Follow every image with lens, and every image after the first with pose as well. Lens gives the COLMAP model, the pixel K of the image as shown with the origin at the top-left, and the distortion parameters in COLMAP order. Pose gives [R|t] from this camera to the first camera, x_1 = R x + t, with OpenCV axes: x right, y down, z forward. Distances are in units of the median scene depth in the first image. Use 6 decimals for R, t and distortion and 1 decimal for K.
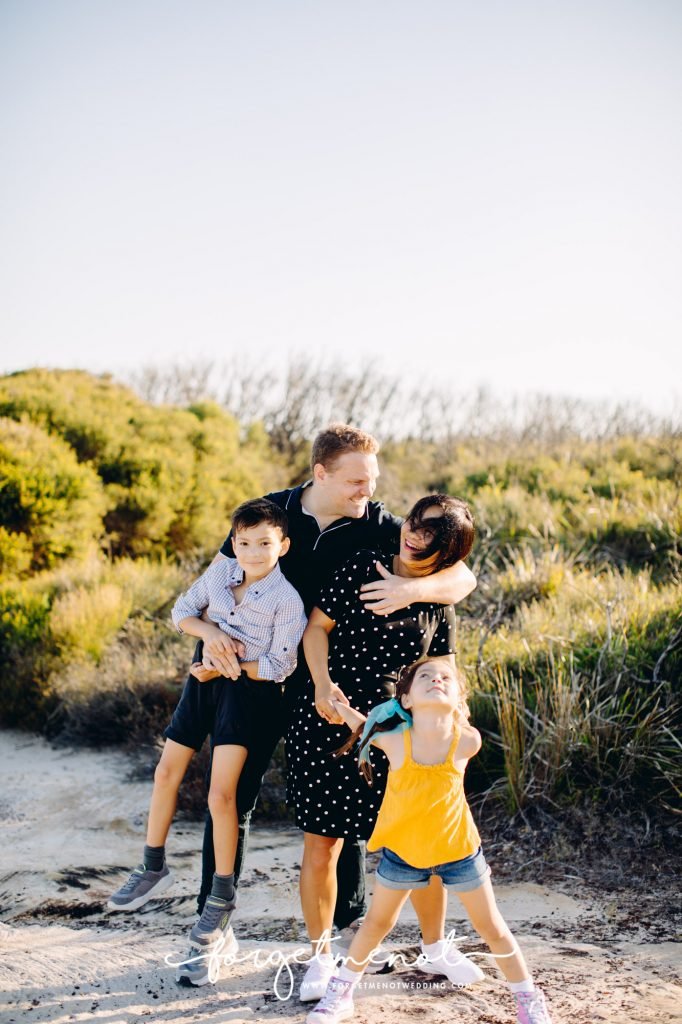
lens RADIAL K [[1480.7, 0, 341.0], [0, 1480.7, 512.0], [0, 0, 1]] dist [-0.187937, 0.439285]
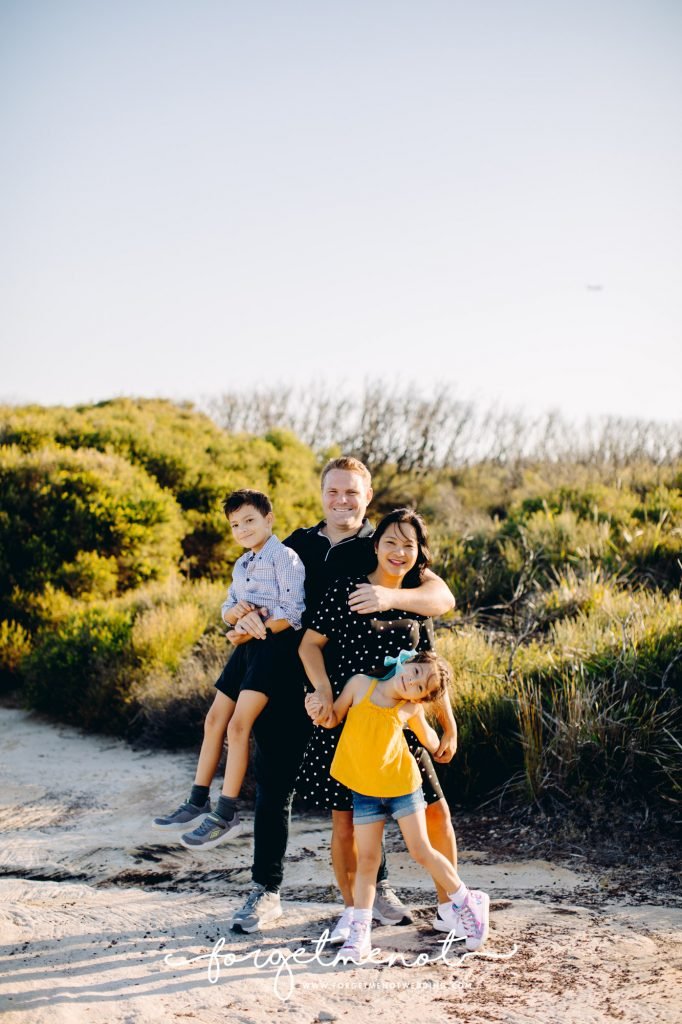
lens RADIAL K [[1480.7, 0, 341.0], [0, 1480.7, 512.0], [0, 0, 1]] dist [-0.187937, 0.439285]
pose [[0.998342, -0.002853, -0.057497, 0.030818], [0.002057, 0.999901, -0.013897, -0.004326], [0.057531, 0.013756, 0.998249, -0.129699]]
